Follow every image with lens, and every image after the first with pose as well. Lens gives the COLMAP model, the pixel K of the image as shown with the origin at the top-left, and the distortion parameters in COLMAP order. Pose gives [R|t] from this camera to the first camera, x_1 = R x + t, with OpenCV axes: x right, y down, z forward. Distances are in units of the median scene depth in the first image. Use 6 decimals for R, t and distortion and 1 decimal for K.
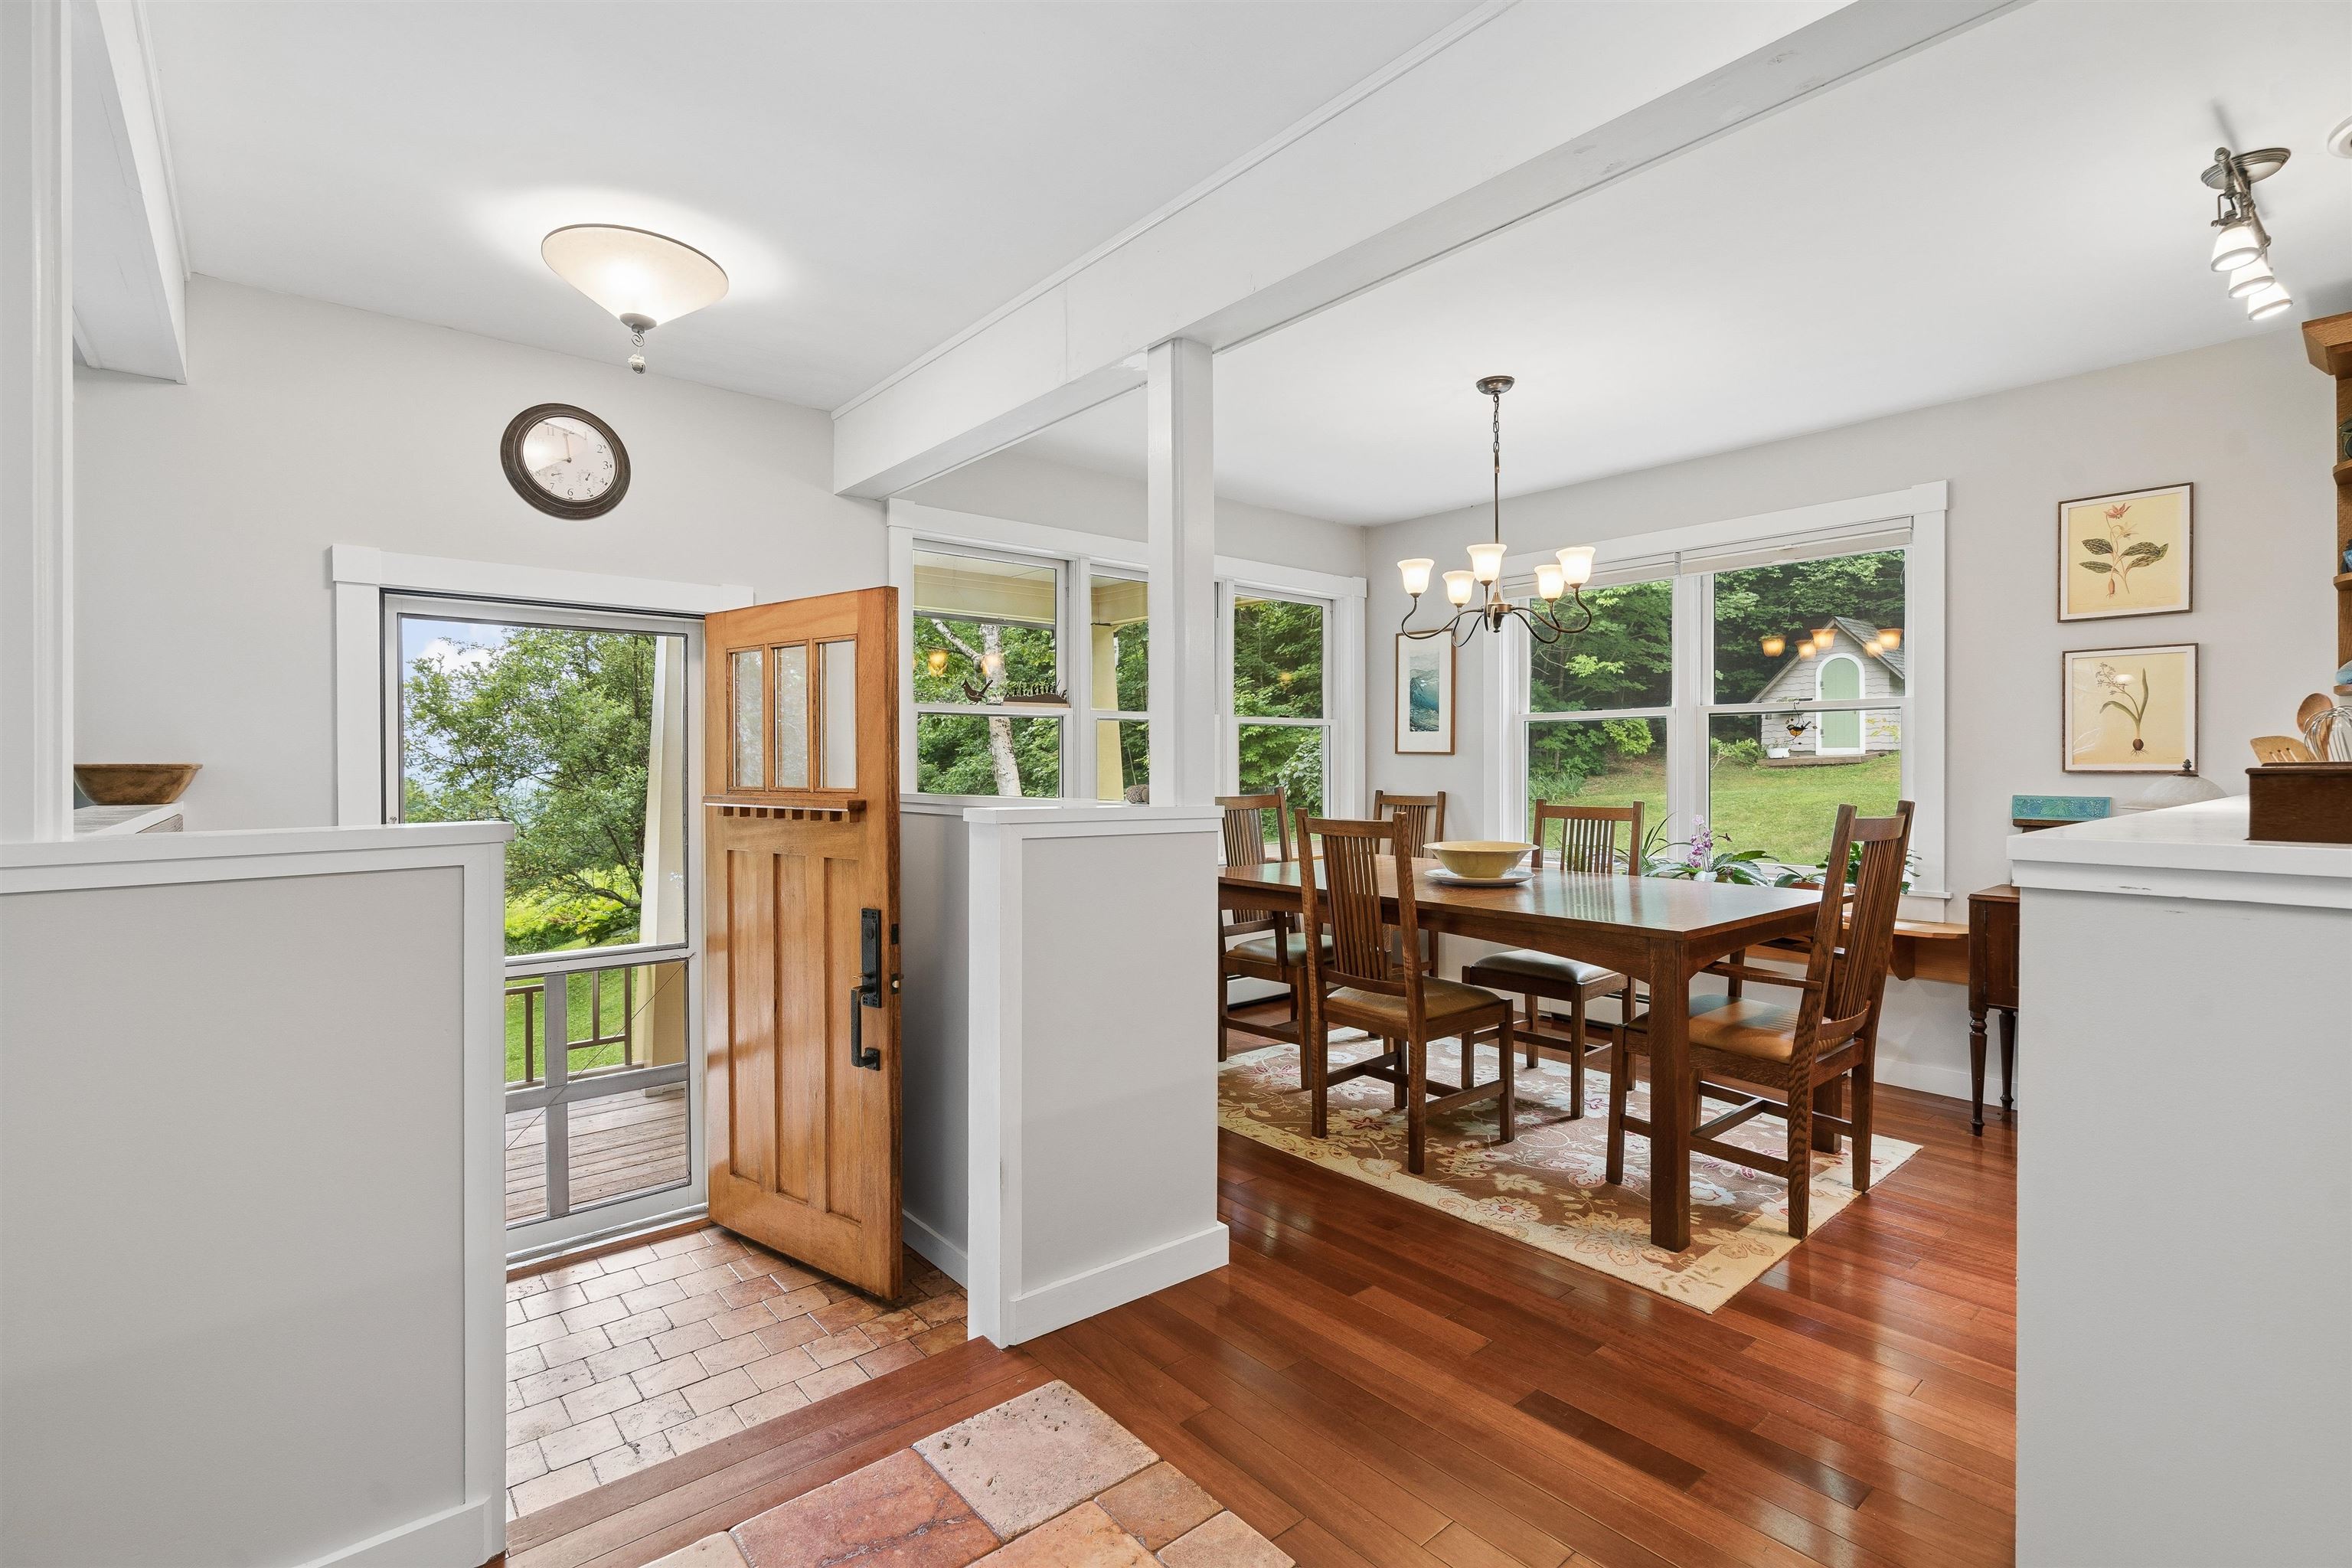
lens RADIAL K [[1067.3, 0, 1166.1], [0, 1067.3, 770.7], [0, 0, 1]] dist [-0.009661, 0.005091]
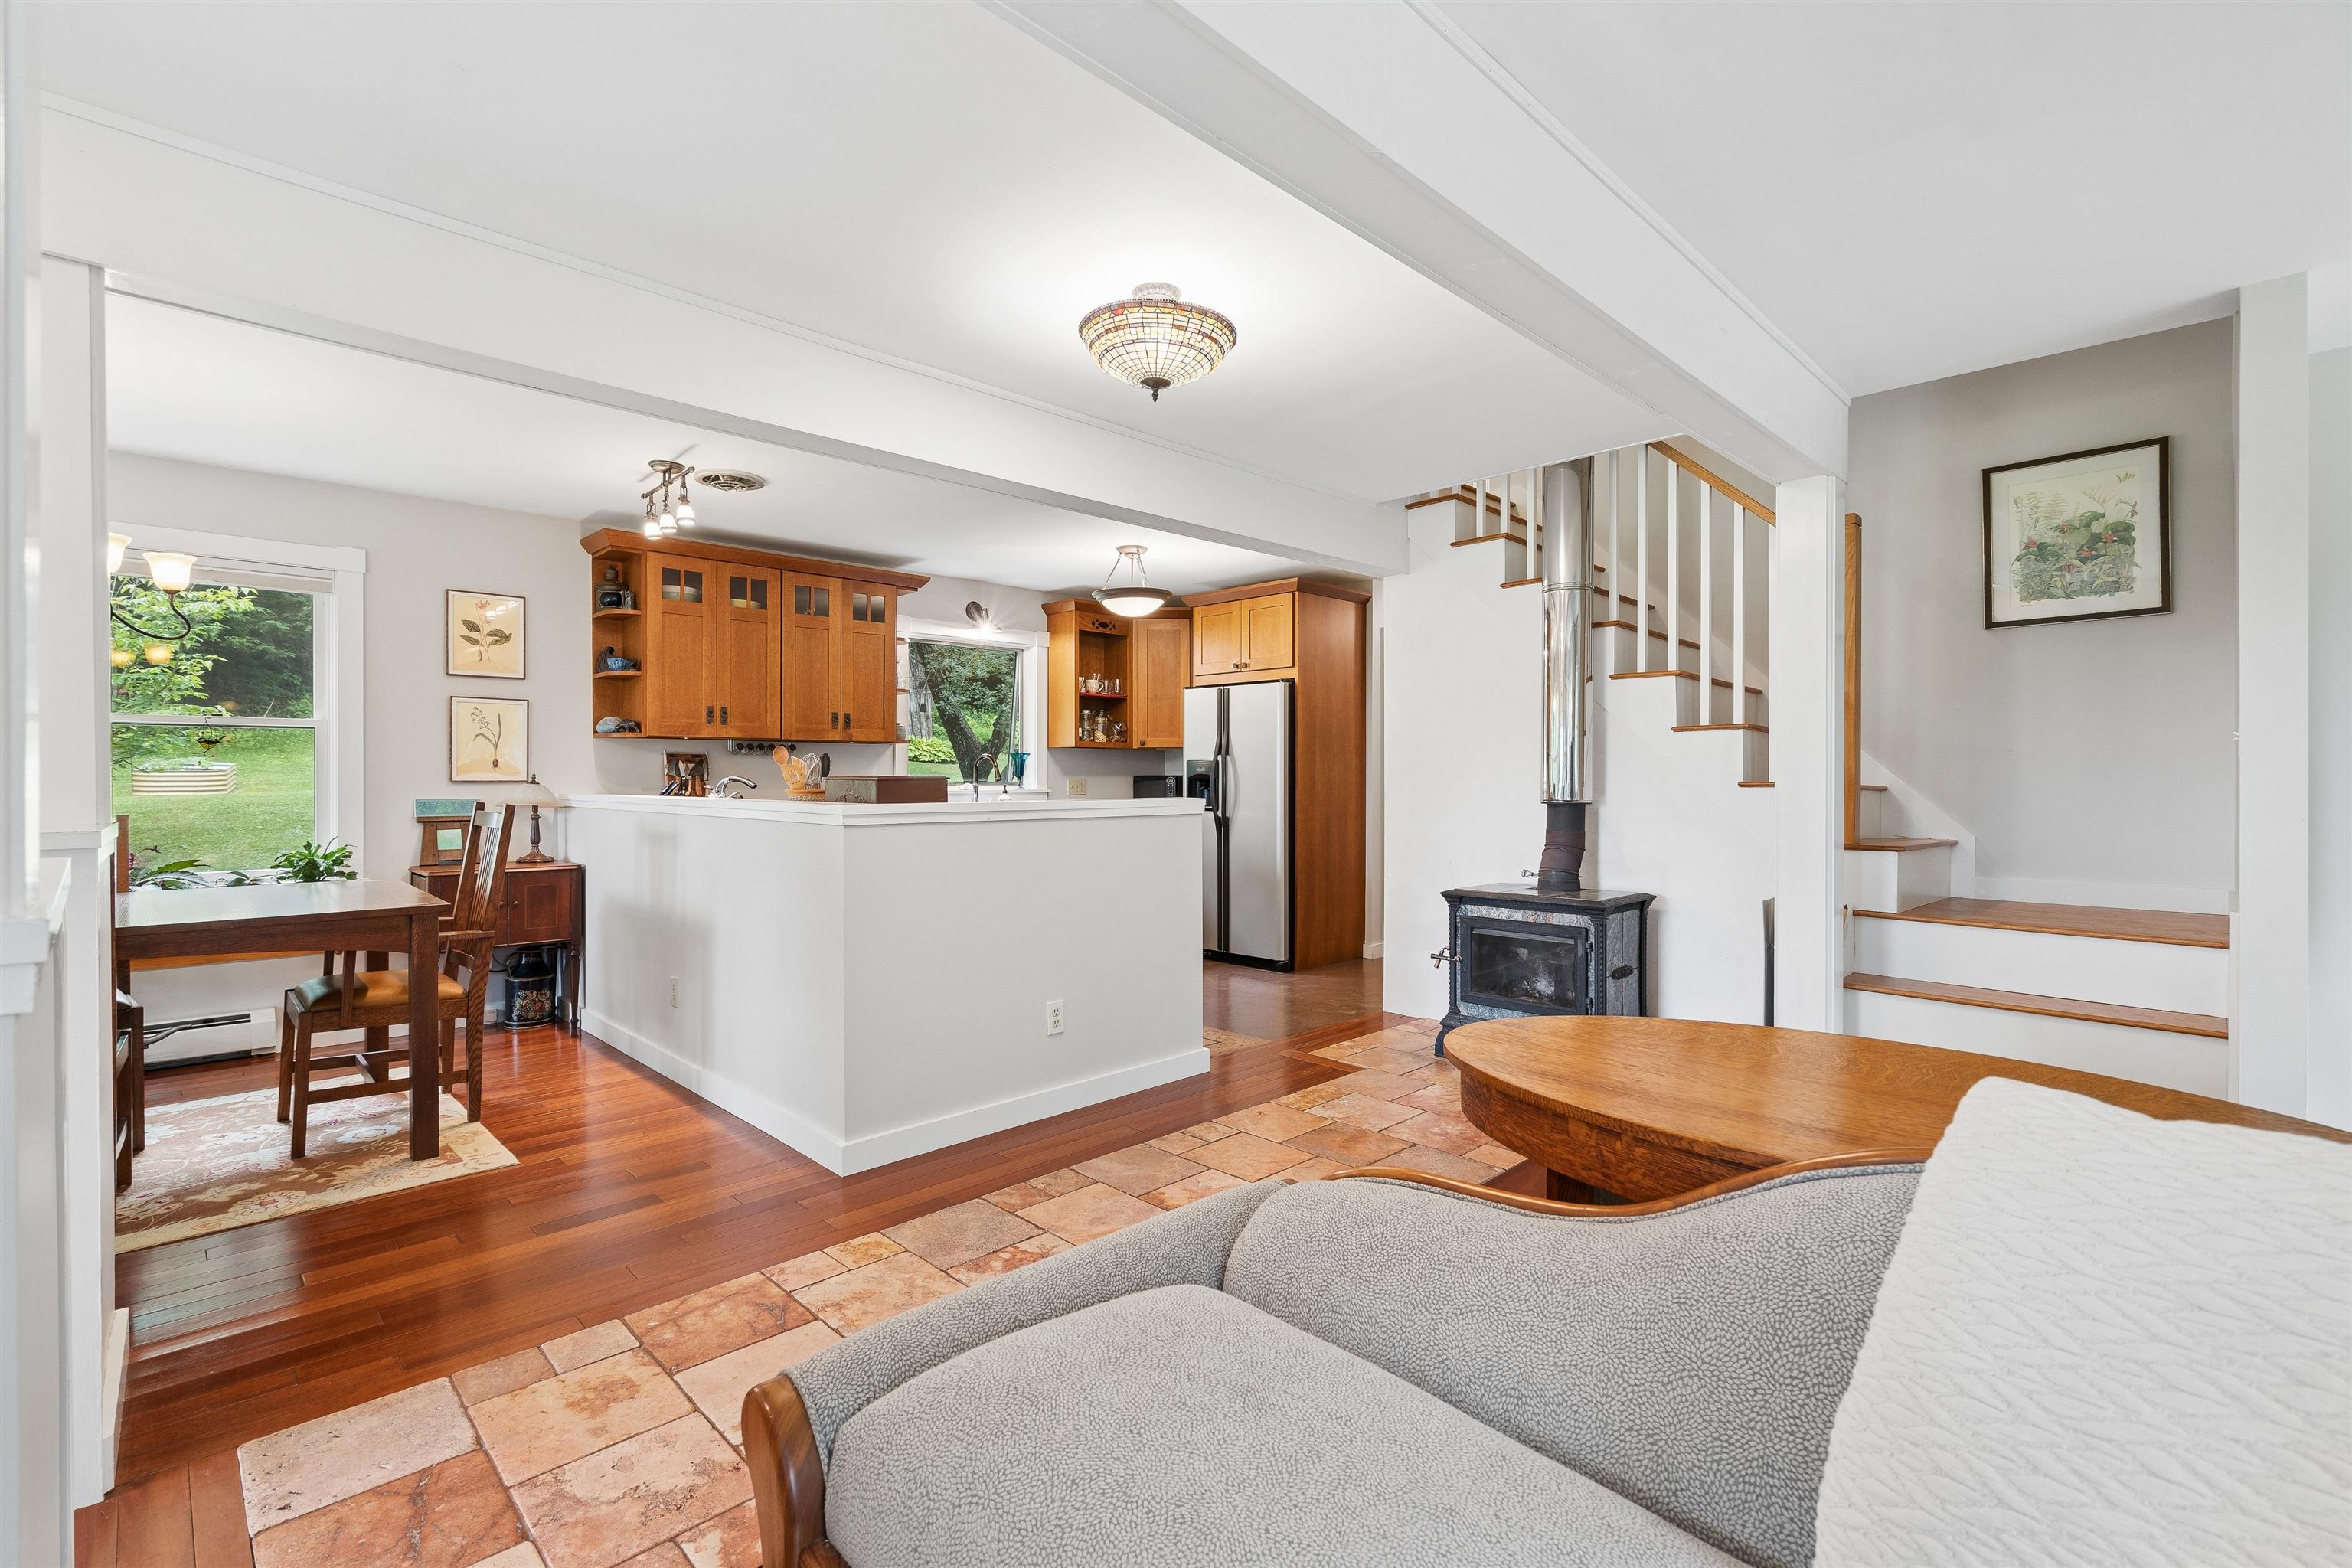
lens RADIAL K [[1067.3, 0, 1160.5], [0, 1067.3, 783.1], [0, 0, 1]] dist [-0.009661, 0.005091]
pose [[-0.066083, -0.004921, 0.997802, -0.649317], [0.003678, 0.999980, 0.005176, -0.001263], [-0.997807, 0.004012, -0.066064, 0.161293]]
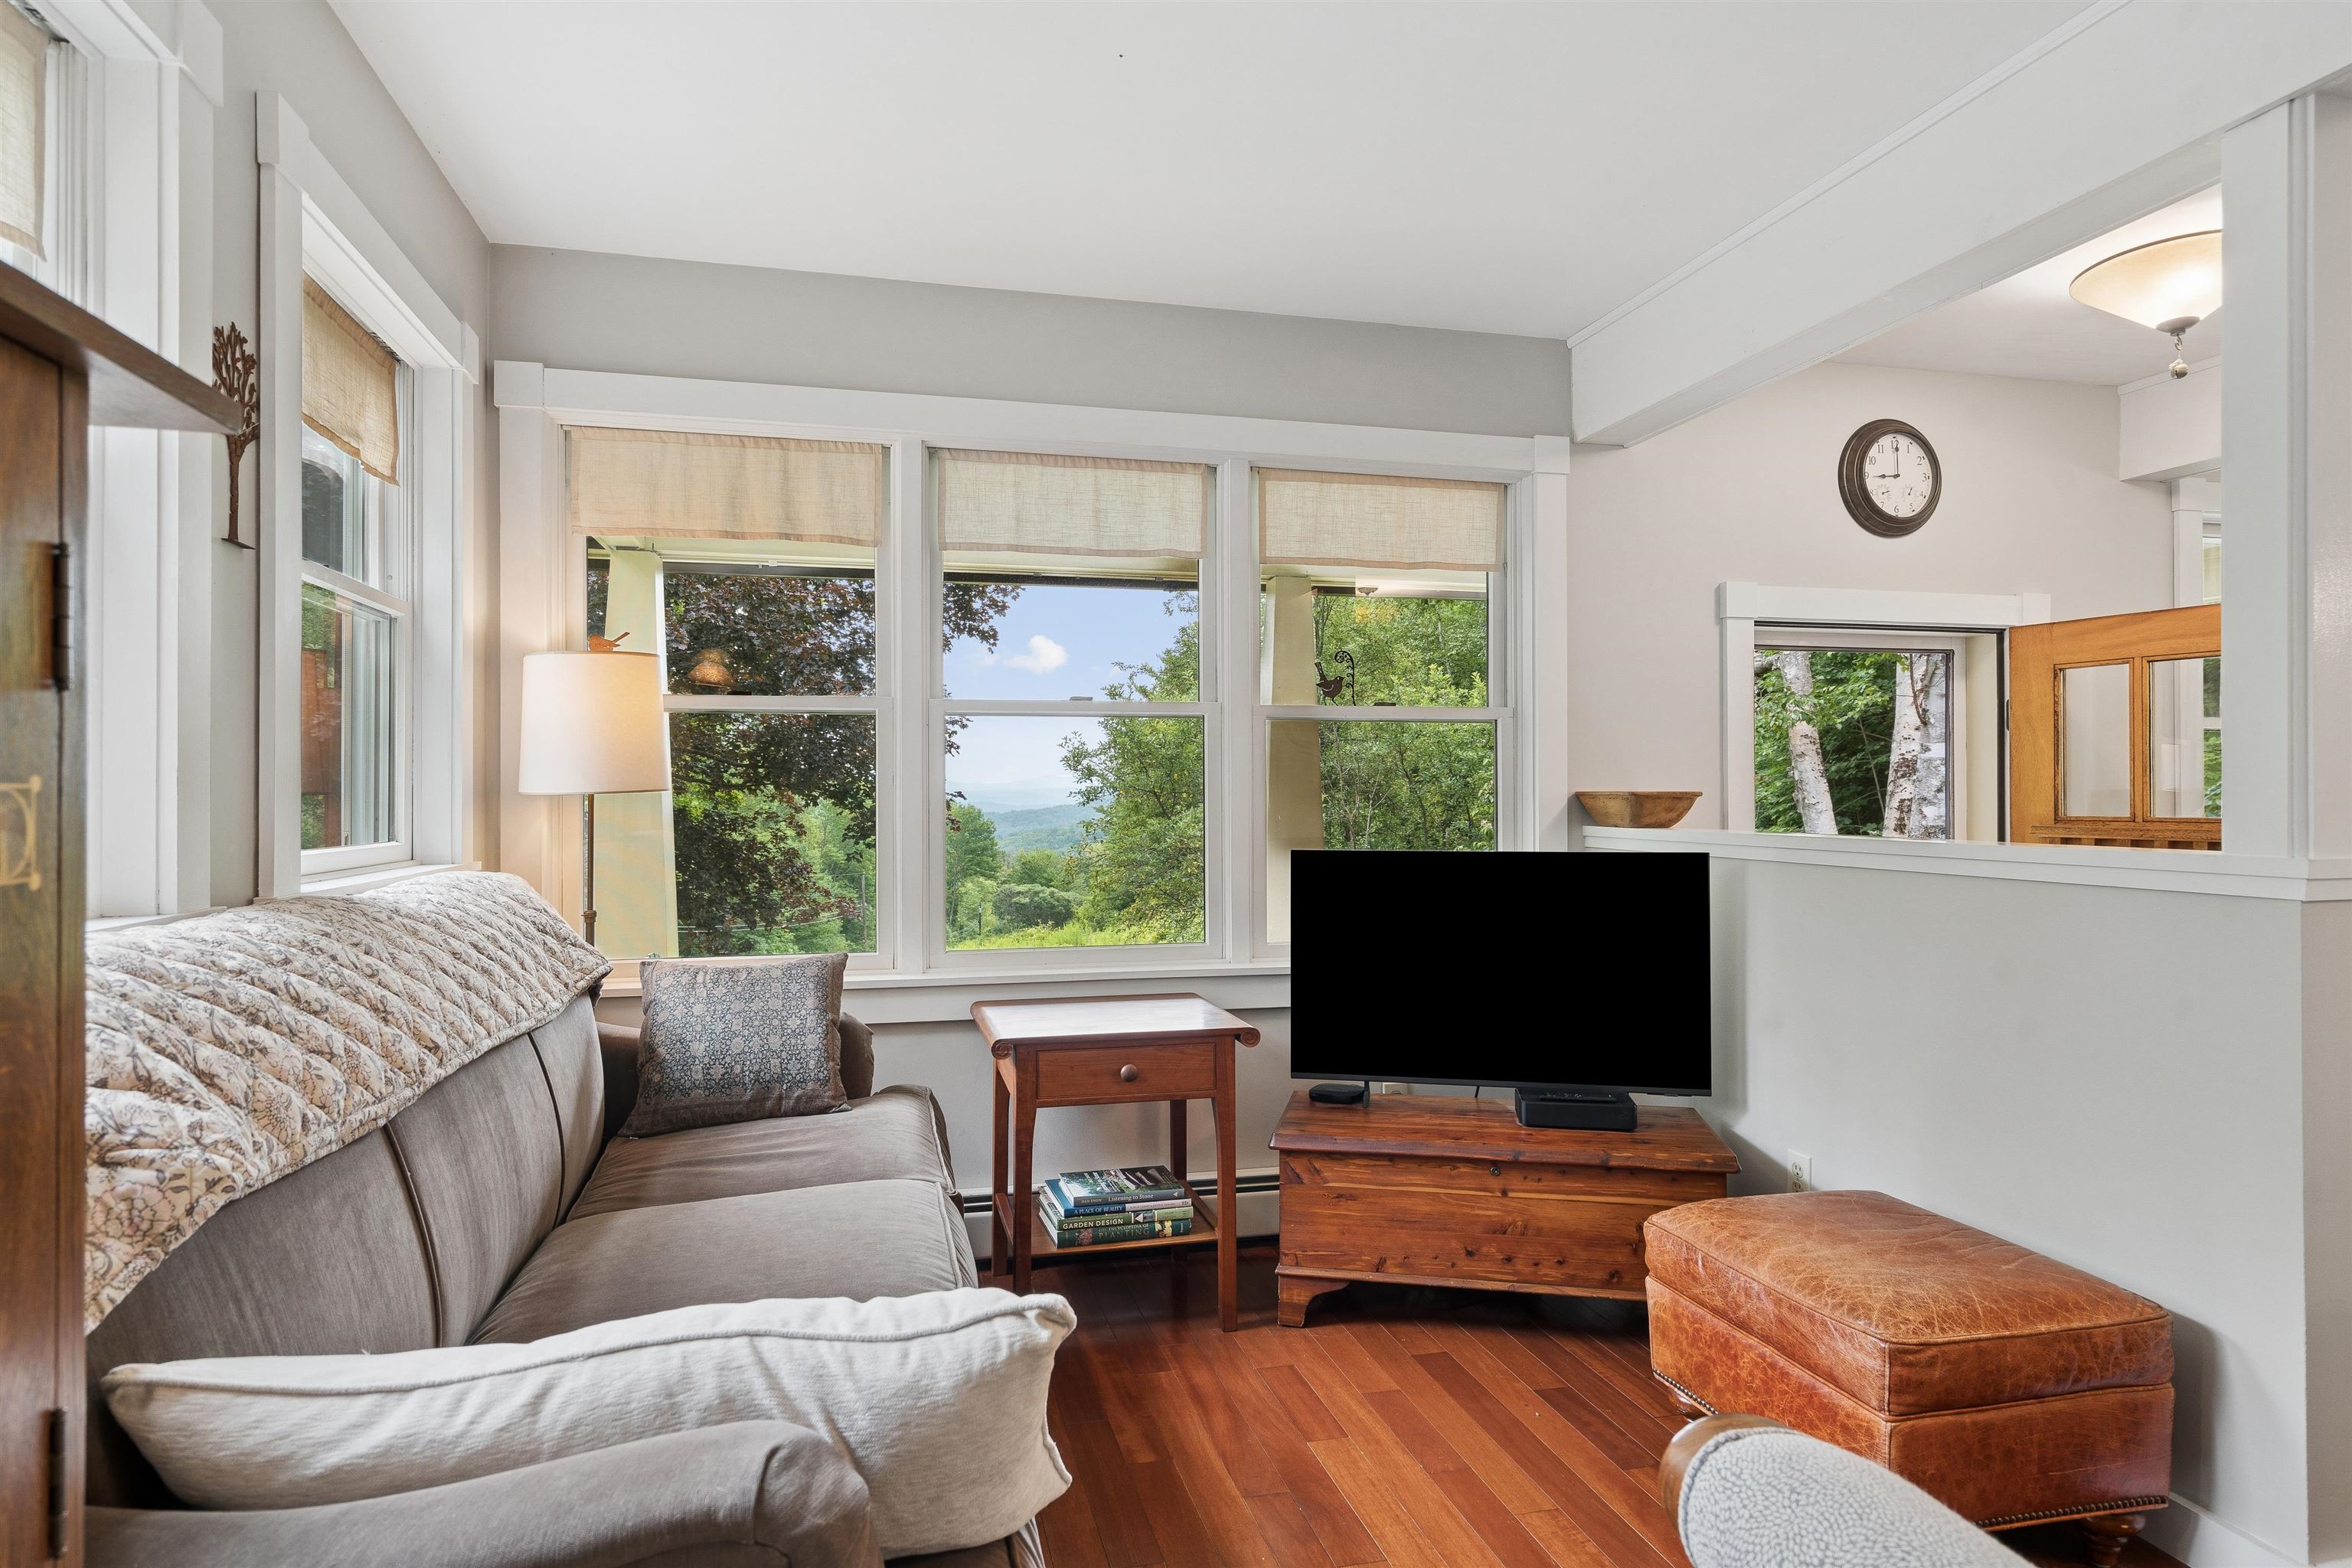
lens RADIAL K [[1296.5, 0, 1161.8], [0, 1296.5, 791.1], [0, 0, 1]] dist [0.003722, 0.002040]
pose [[0.894382, -0.001093, -0.447303, -0.616457], [-0.001688, 0.999982, -0.005820, 0.001240], [0.447301, 0.005960, 0.894364, -0.343223]]
